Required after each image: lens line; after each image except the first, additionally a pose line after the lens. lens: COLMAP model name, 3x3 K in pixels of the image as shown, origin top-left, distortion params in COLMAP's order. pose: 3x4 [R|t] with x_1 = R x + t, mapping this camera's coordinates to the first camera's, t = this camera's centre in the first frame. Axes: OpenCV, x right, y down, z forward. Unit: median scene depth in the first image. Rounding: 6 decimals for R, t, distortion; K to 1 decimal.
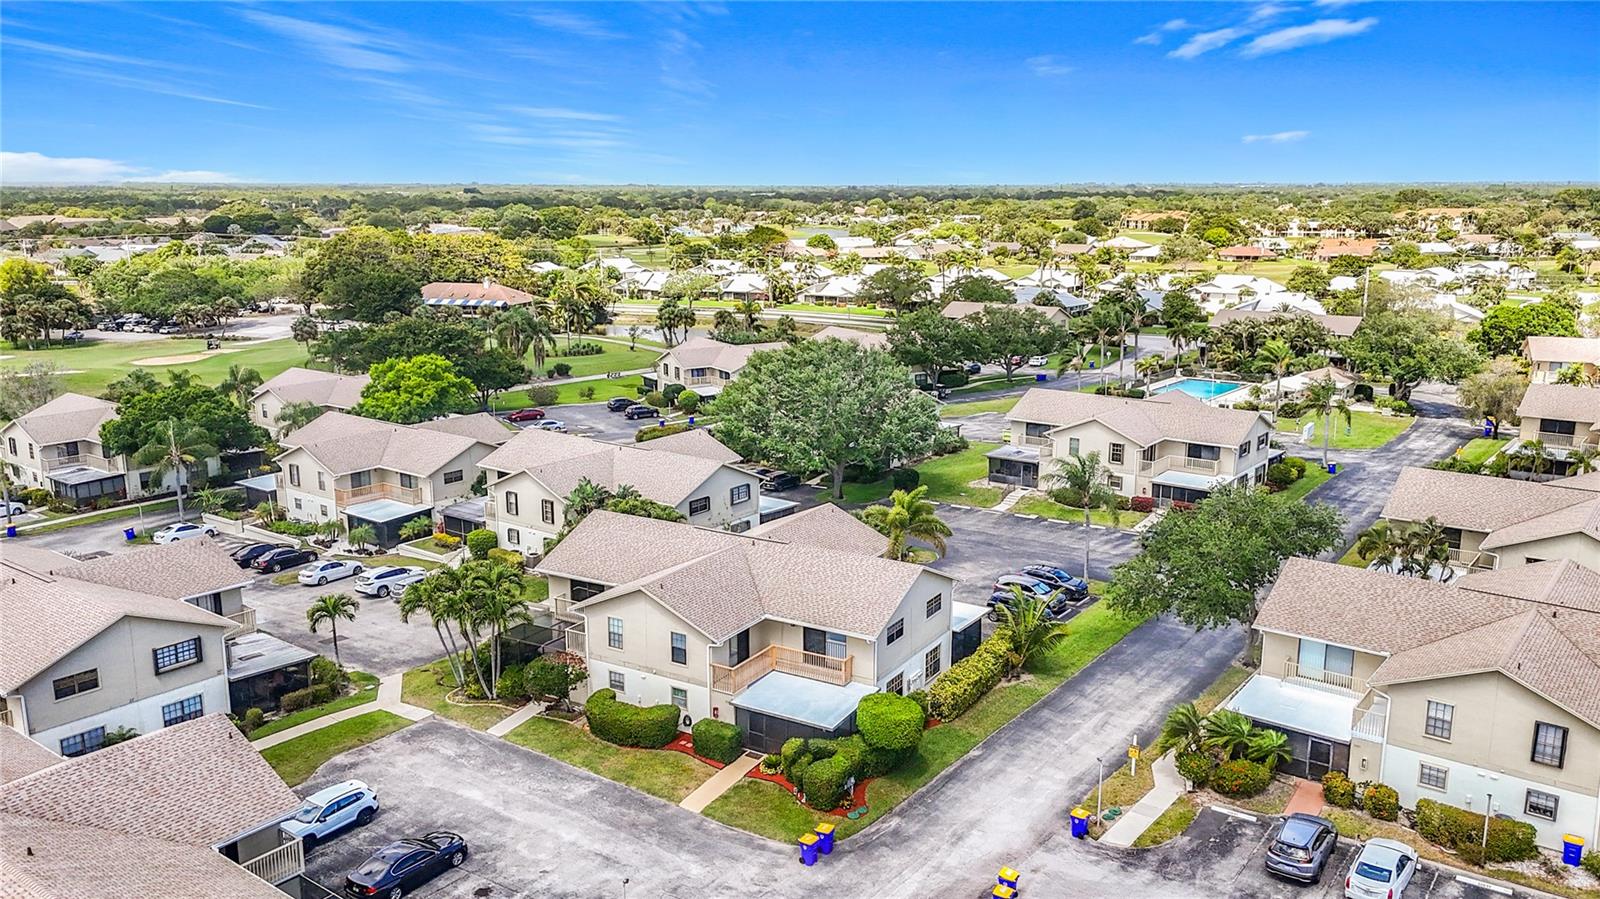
lens RADIAL K [[1187.9, 0, 800.0], [0, 1187.9, 449.5], [0, 0, 1]] dist [0.076408, -0.068416]
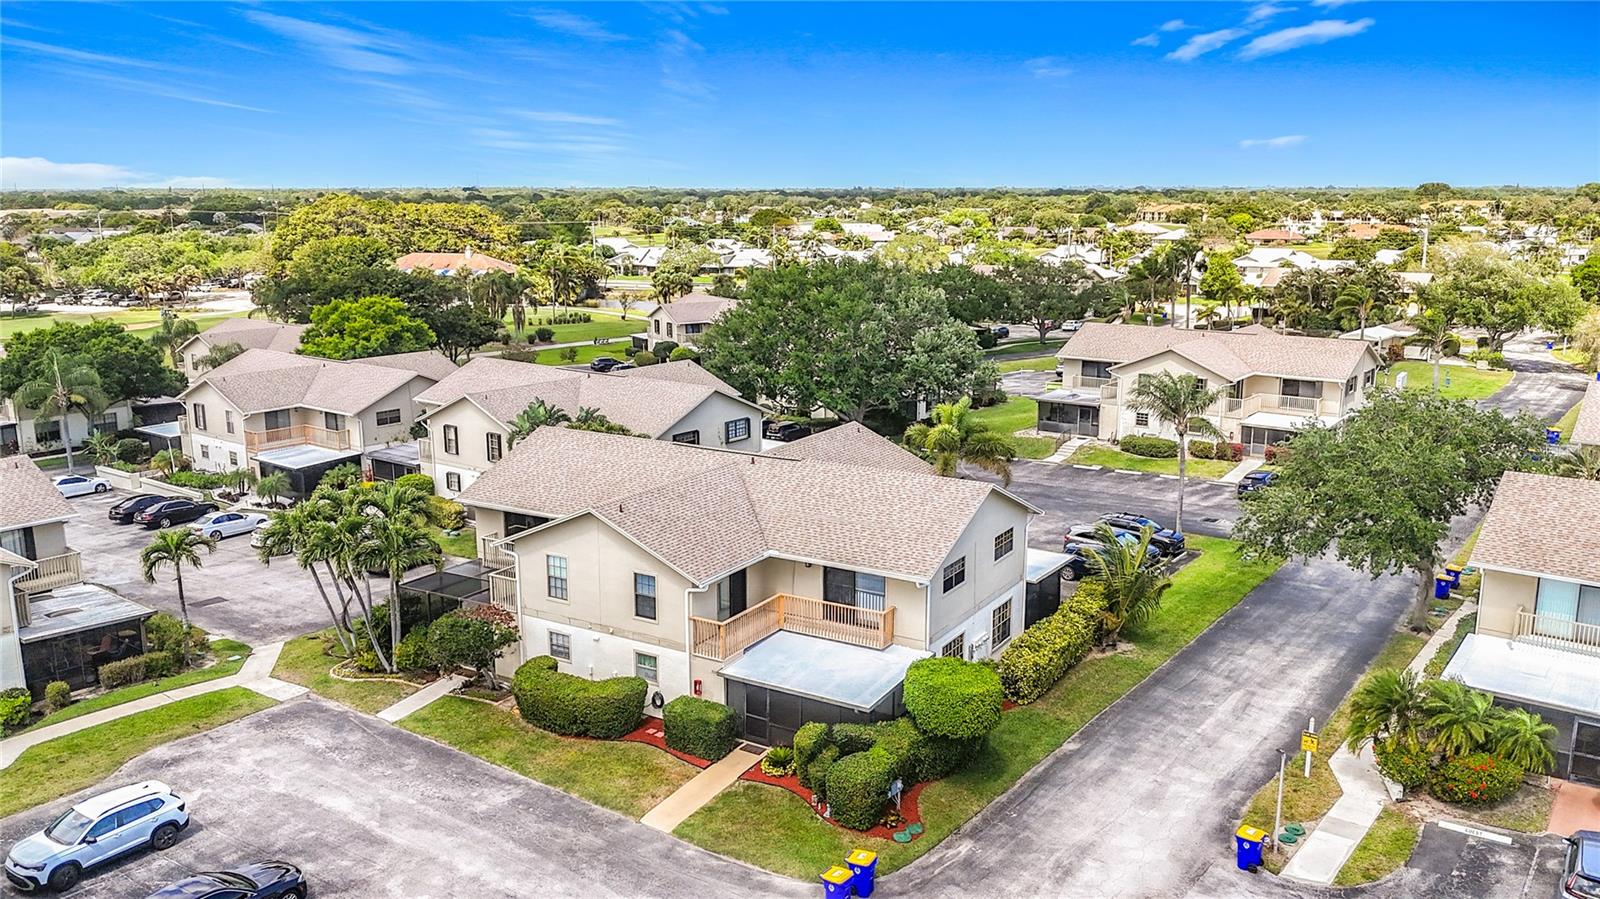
lens RADIAL K [[1166.0, 0, 800.0], [0, 1166.0, 449.5], [0, 0, 1]] dist [0.010625, -0.000499]
pose [[0.999996, 0.000164, -0.002659, -0.008367], [-0.000210, 0.999847, -0.017477, 0.082857], [0.002656, 0.017477, 0.999844, 0.282119]]
